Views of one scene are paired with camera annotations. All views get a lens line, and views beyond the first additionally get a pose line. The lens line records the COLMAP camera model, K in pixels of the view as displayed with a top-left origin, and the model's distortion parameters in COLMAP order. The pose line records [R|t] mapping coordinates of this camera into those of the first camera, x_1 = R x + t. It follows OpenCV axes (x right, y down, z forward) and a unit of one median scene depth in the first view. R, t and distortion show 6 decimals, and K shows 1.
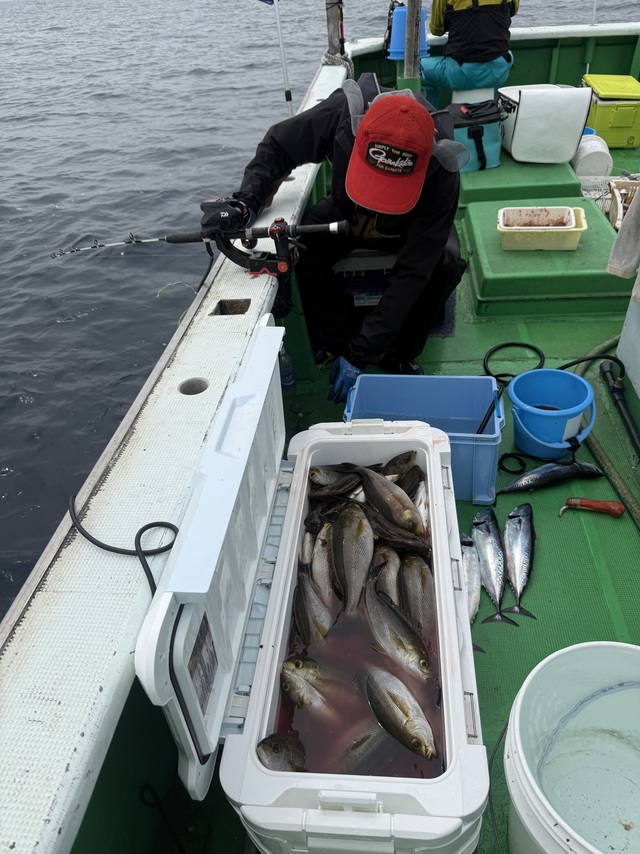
lens RADIAL K [[602.9, 0, 320.6], [0, 602.9, 429.3], [0, 0, 1]] dist [0.100457, -0.192242]
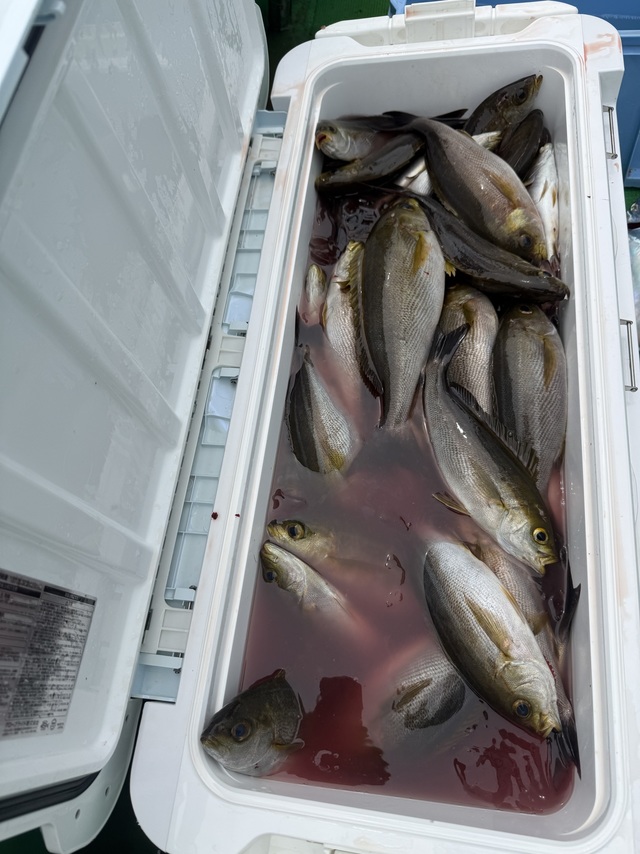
lens RADIAL K [[602.9, 0, 320.6], [0, 602.9, 429.3], [0, 0, 1]] dist [0.100457, -0.192242]
pose [[0.996601, -0.008286, -0.081961, 0.025590], [0.046610, 0.877078, 0.478081, 0.049091], [0.067924, -0.480276, 0.874483, 0.497475]]
